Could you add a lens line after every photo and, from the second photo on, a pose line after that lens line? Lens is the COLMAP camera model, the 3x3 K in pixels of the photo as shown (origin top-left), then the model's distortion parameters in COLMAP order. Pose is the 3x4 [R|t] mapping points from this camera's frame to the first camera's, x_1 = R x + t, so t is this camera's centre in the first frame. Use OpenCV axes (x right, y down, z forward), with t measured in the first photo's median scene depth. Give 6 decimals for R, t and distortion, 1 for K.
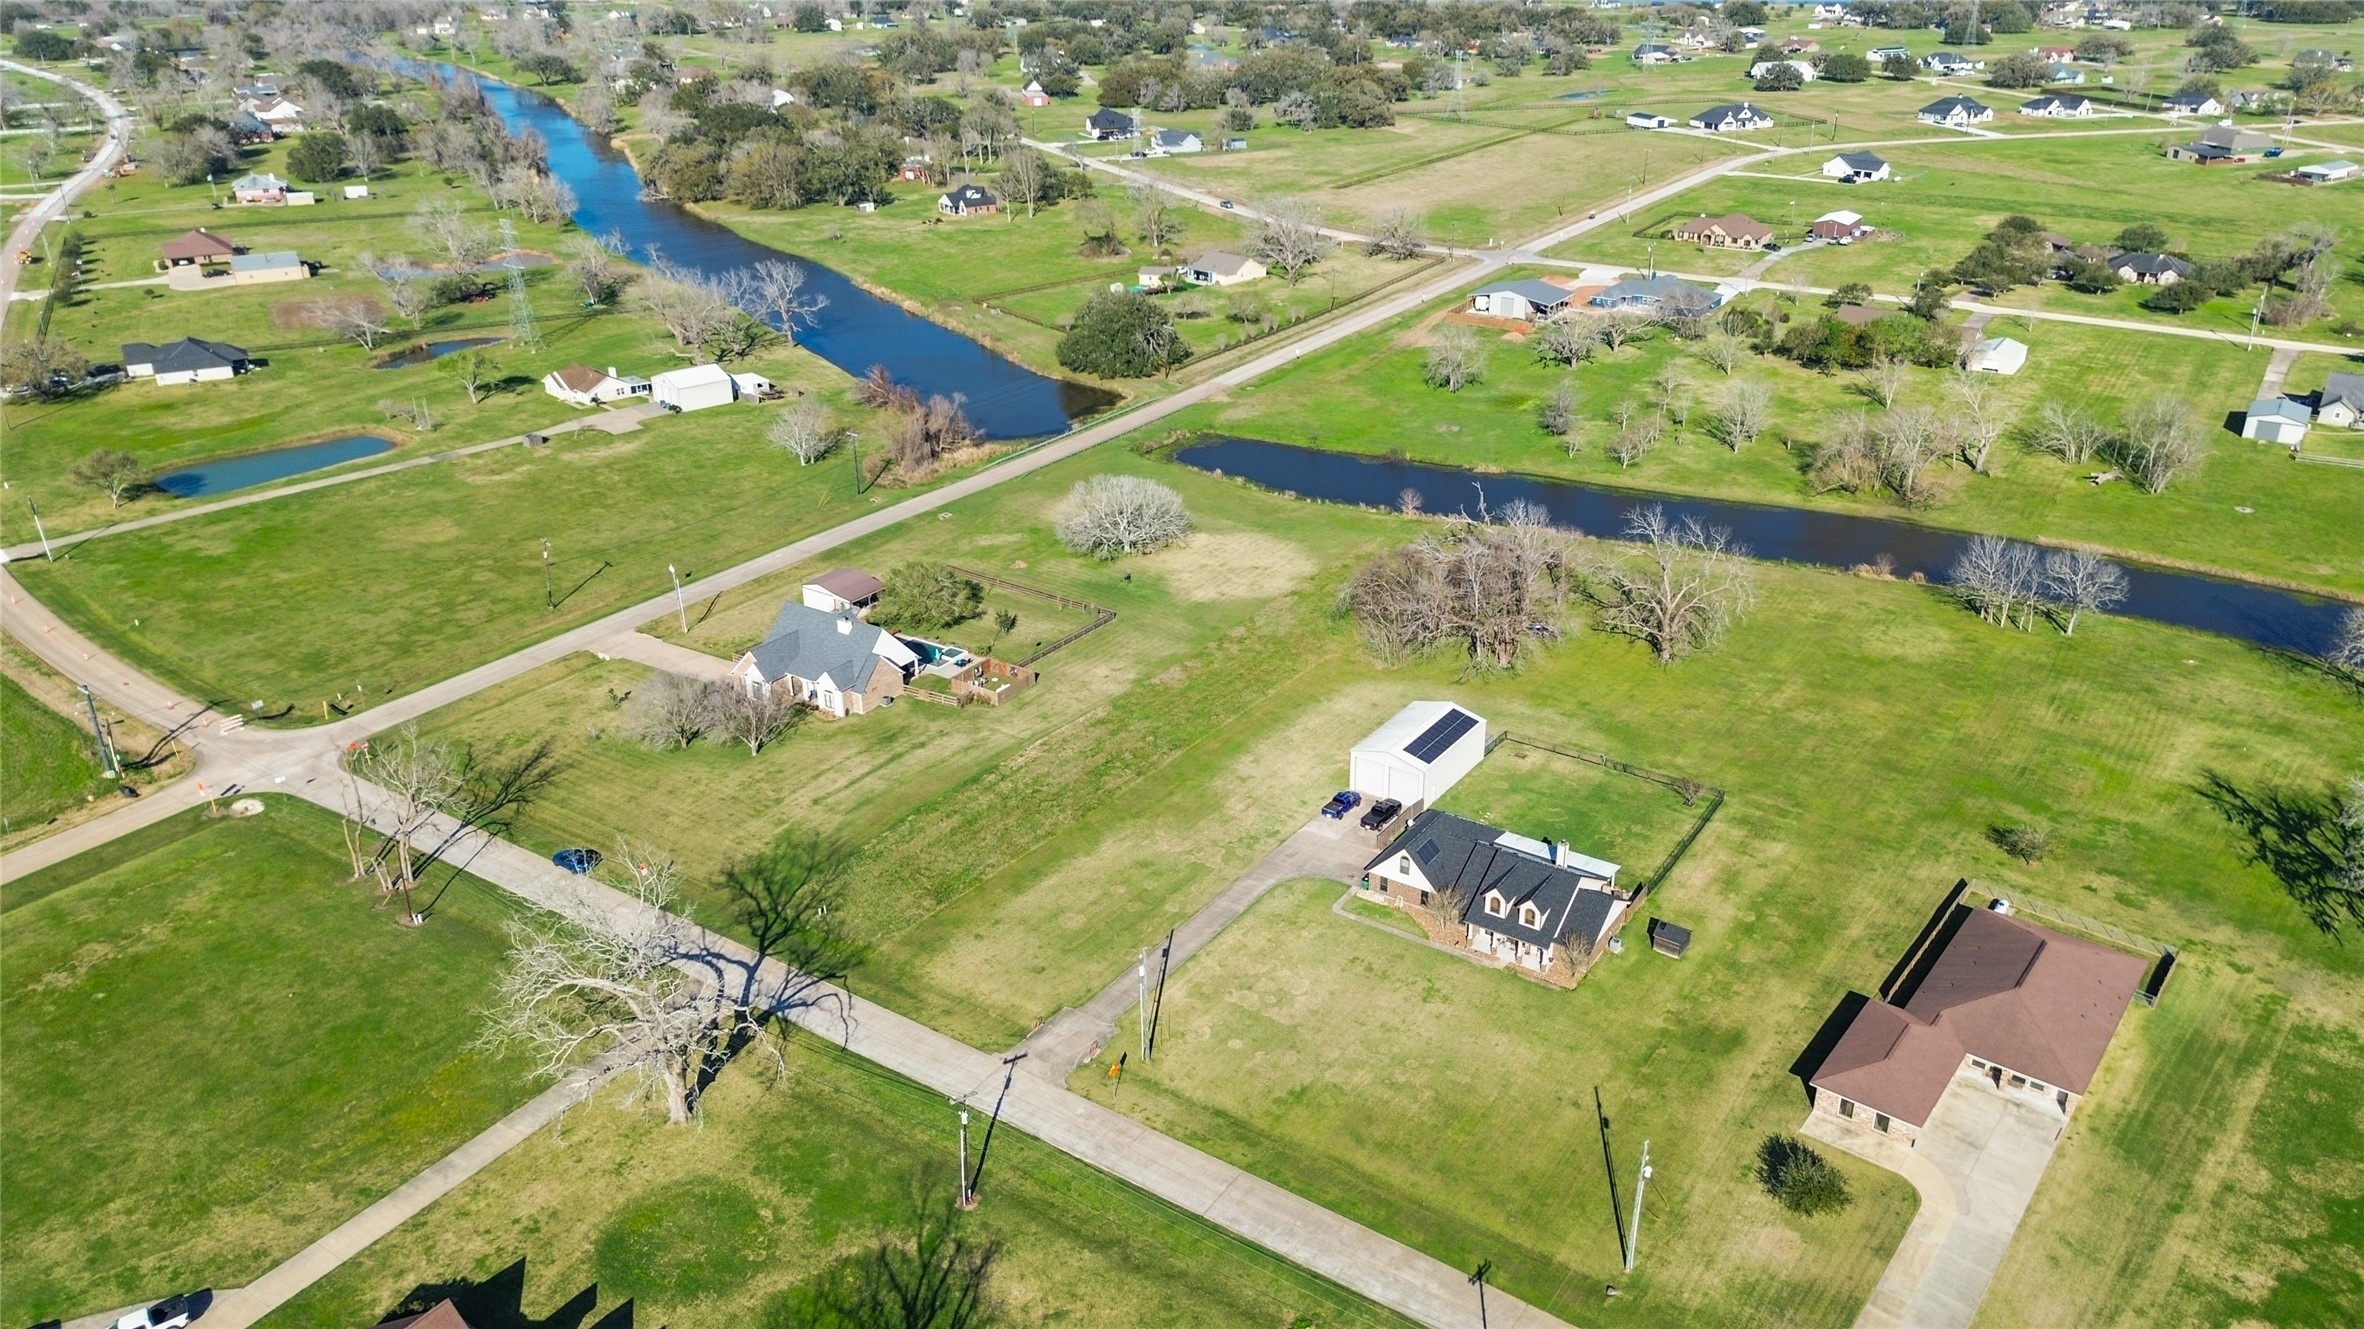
lens RADIAL K [[1667.6, 0, 1186.3], [0, 1667.6, 669.2], [0, 0, 1]] dist [0.068709, -0.063555]
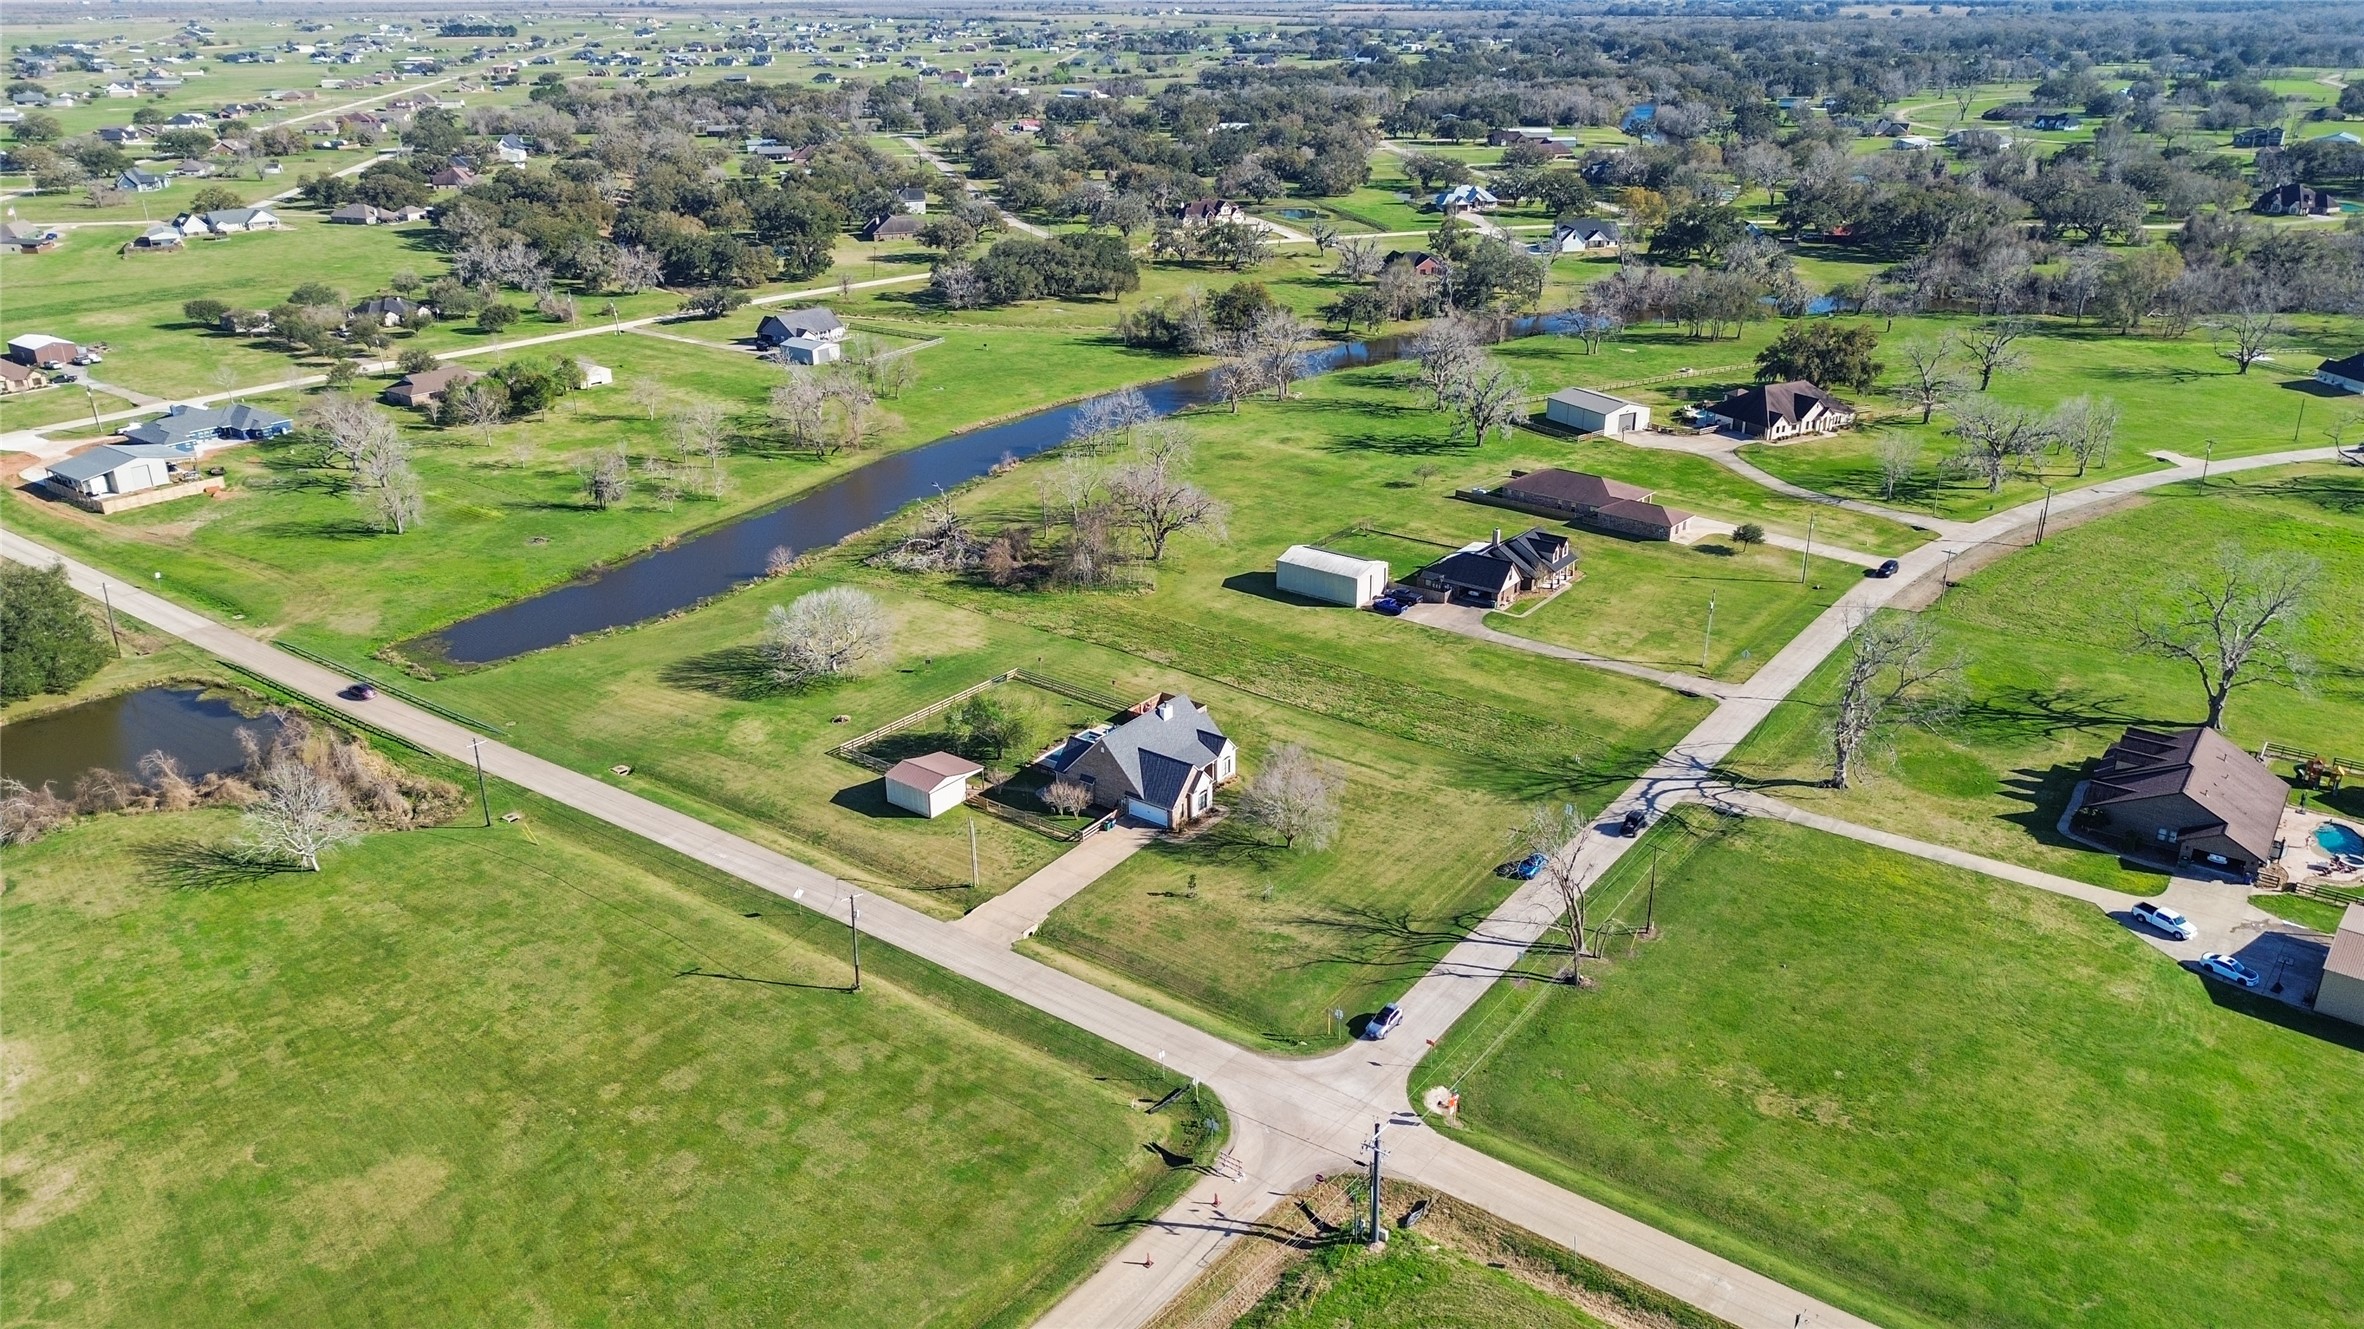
lens RADIAL K [[1667.6, 0, 1186.3], [0, 1667.6, 669.2], [0, 0, 1]] dist [0.068709, -0.063555]
pose [[0.045598, -0.379843, 0.923927, -0.794744], [0.425823, 0.844042, 0.325986, -0.261186], [-0.903657, 0.378565, 0.200233, 0.571379]]
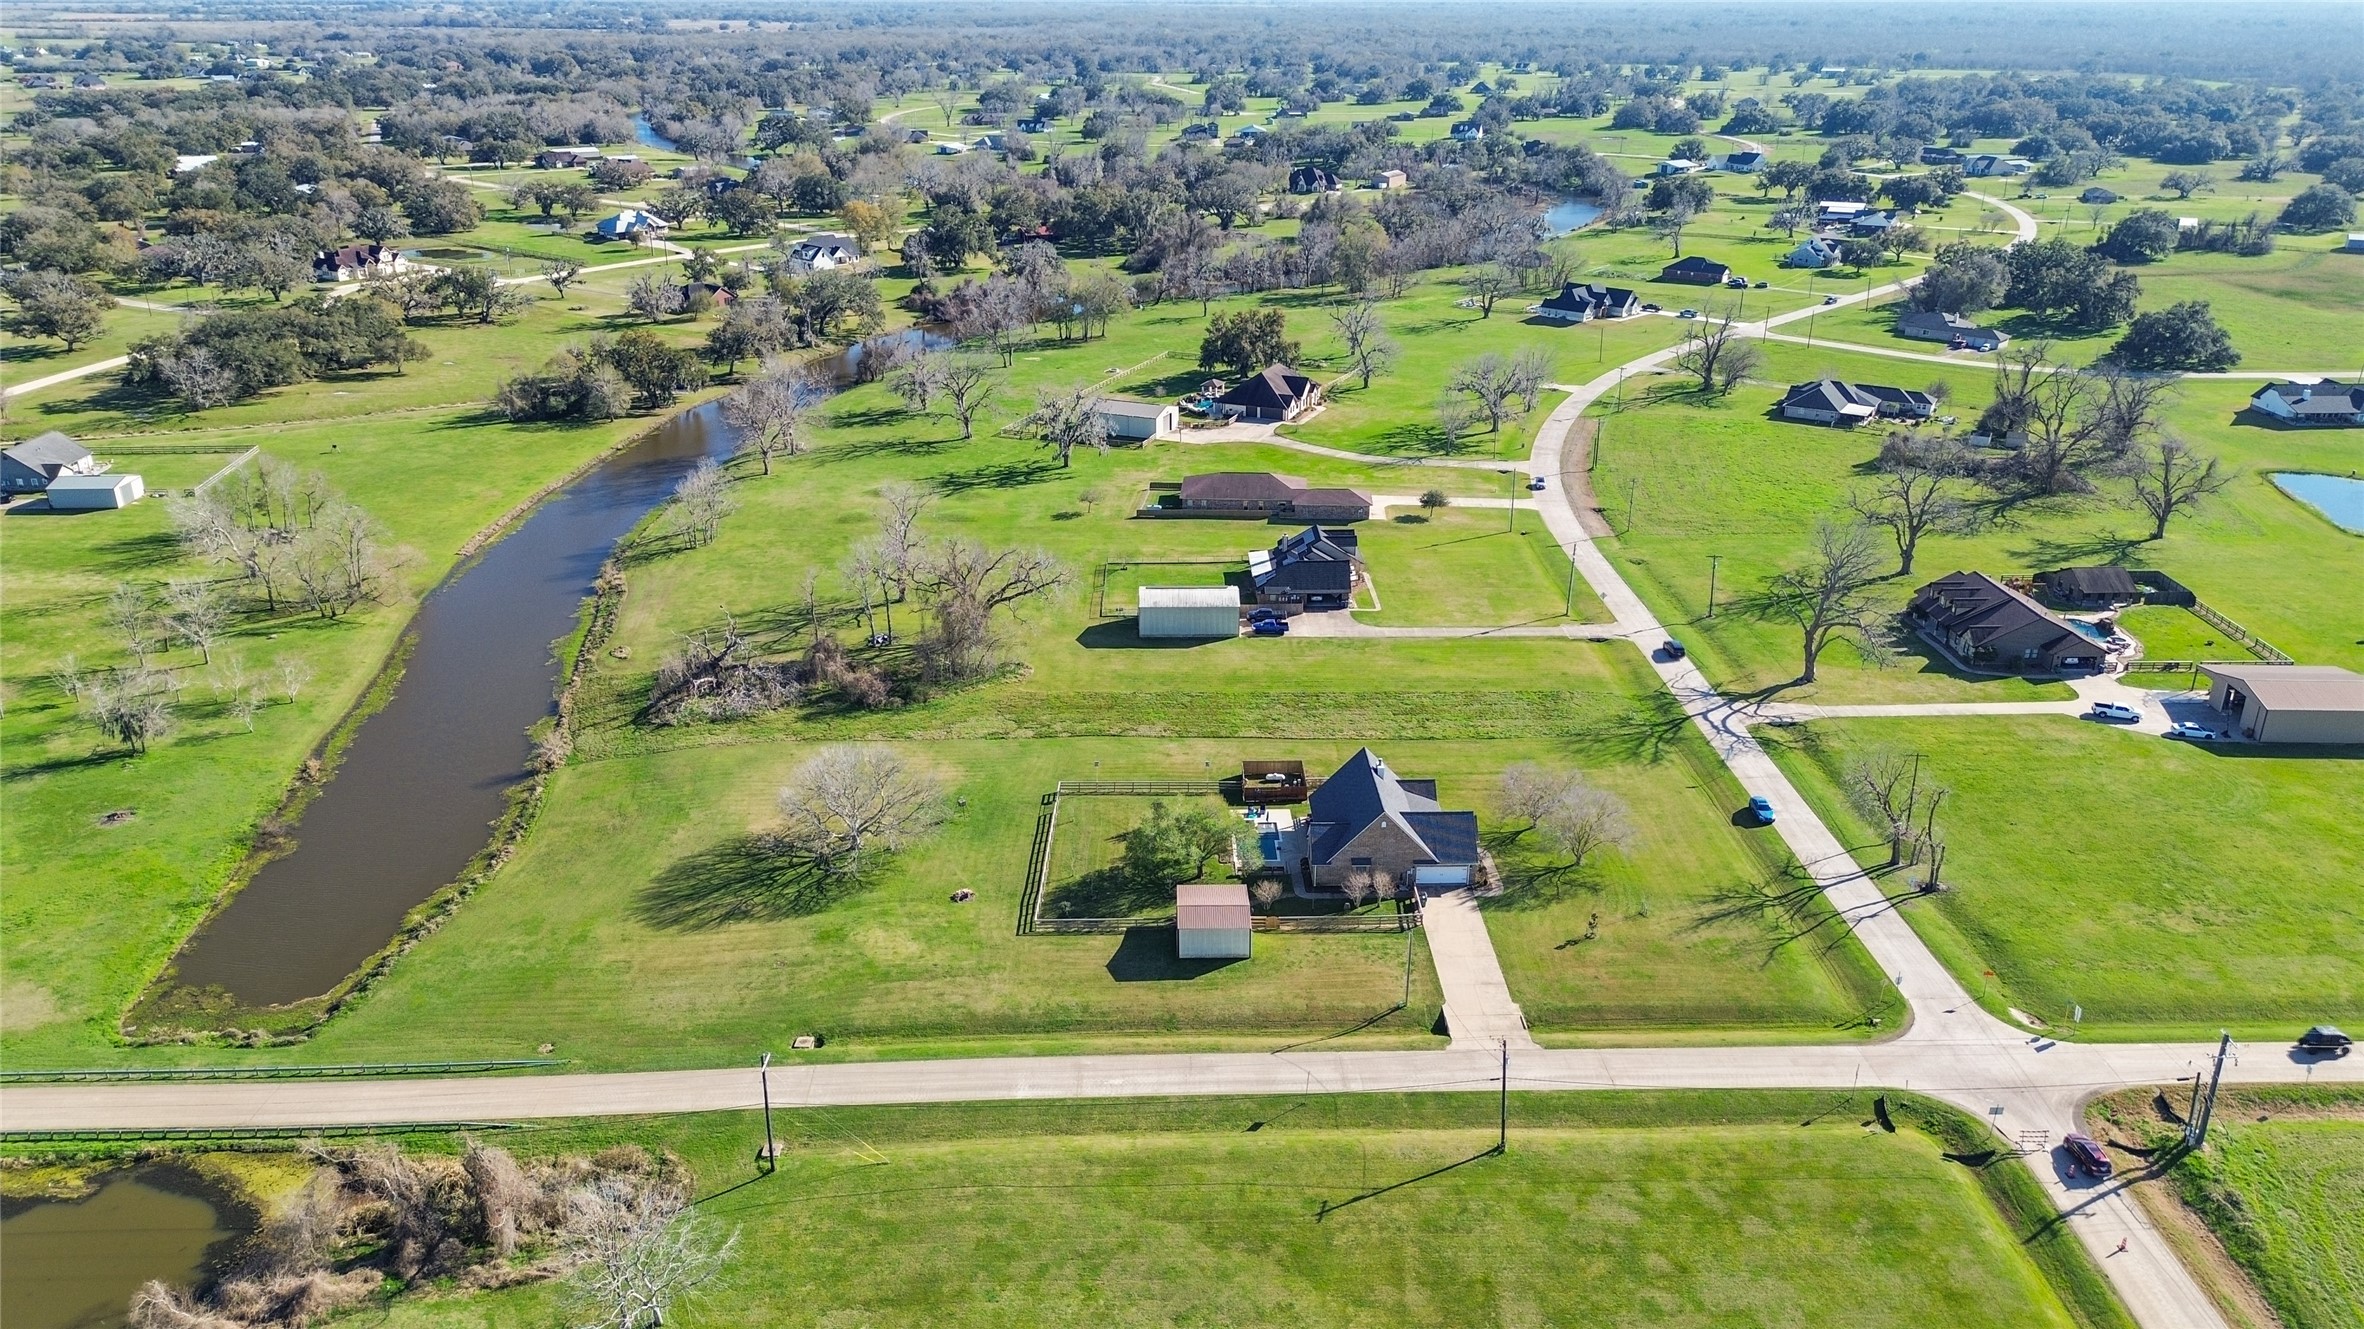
lens RADIAL K [[1667.6, 0, 1186.3], [0, 1667.6, 669.2], [0, 0, 1]] dist [0.068709, -0.063555]
pose [[-0.580658, -0.305012, 0.754854, -0.590530], [0.344590, 0.747954, 0.567294, -0.449897], [-0.737628, 0.589519, -0.329201, 0.978068]]
